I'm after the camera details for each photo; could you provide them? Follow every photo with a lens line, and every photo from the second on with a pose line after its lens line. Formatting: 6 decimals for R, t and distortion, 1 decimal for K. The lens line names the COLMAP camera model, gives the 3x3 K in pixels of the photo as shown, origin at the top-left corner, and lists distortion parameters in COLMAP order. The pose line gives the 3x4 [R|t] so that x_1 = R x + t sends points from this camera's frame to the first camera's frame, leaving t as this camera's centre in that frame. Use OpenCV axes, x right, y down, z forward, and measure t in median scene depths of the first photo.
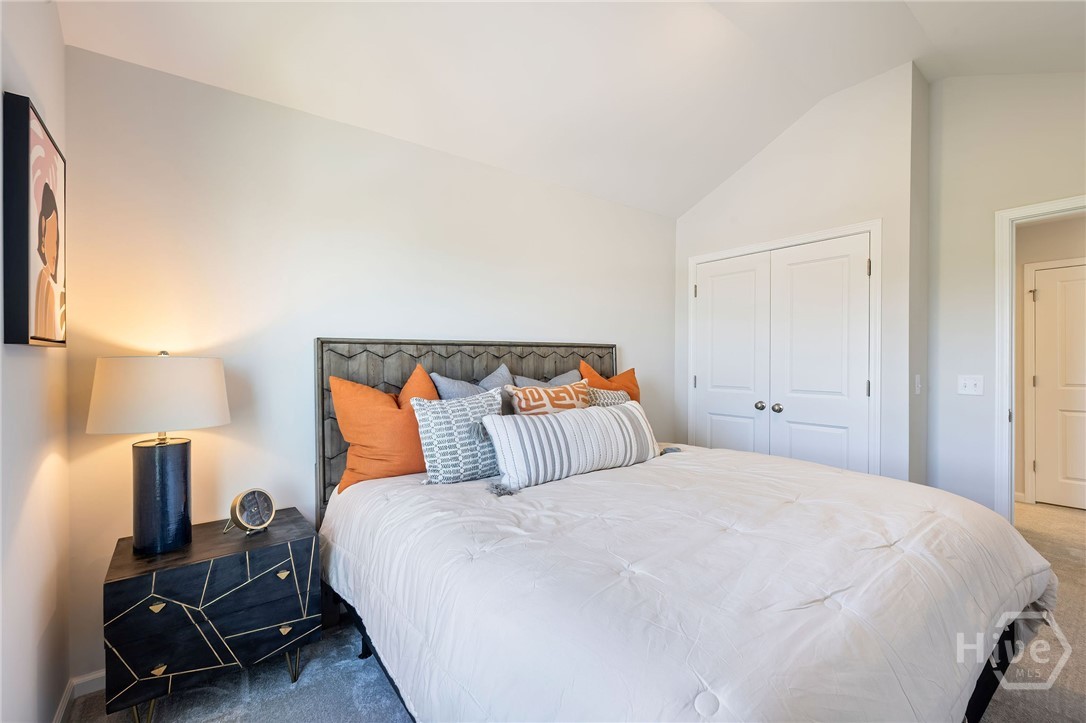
lens RADIAL K [[446.5, 0, 538.5], [0, 446.5, 361.6], [0, 0, 1]] dist [-0.000357, 0.000015]
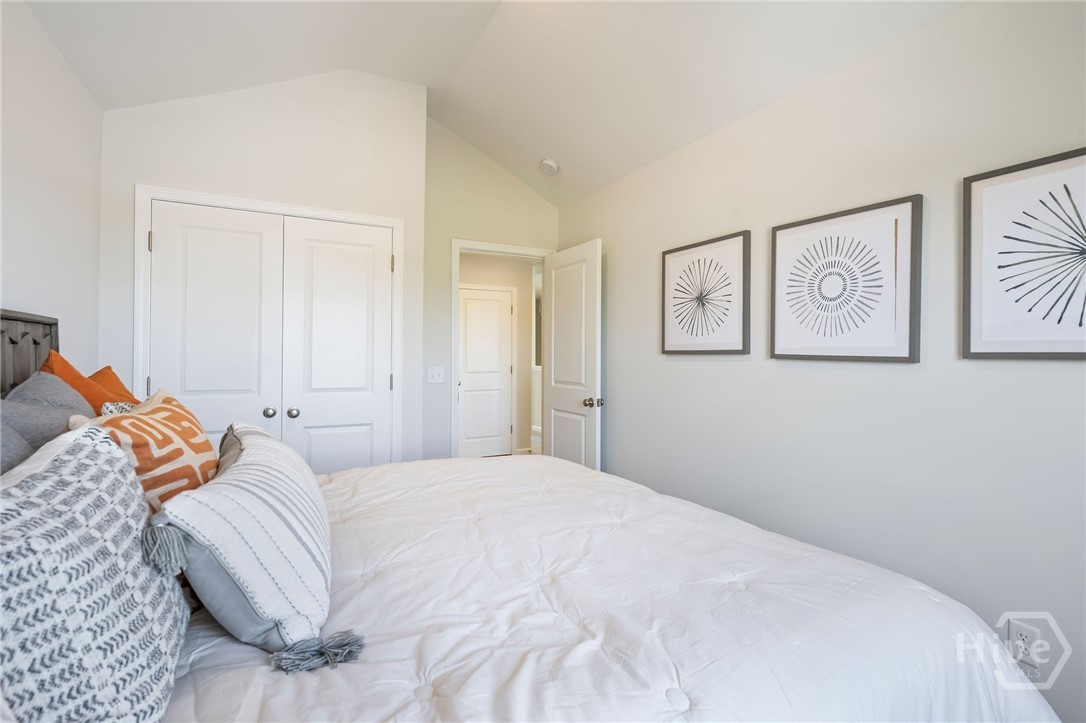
lens RADIAL K [[511.3, 0, 537.9], [0, 511.3, 357.7], [0, 0, 1]] dist [-0.011574, -0.000723]
pose [[0.174880, -0.000187, 0.984590, -0.371035], [-0.005559, 0.999984, 0.001177, 0.001737], [-0.984574, -0.005679, 0.174876, 0.498230]]
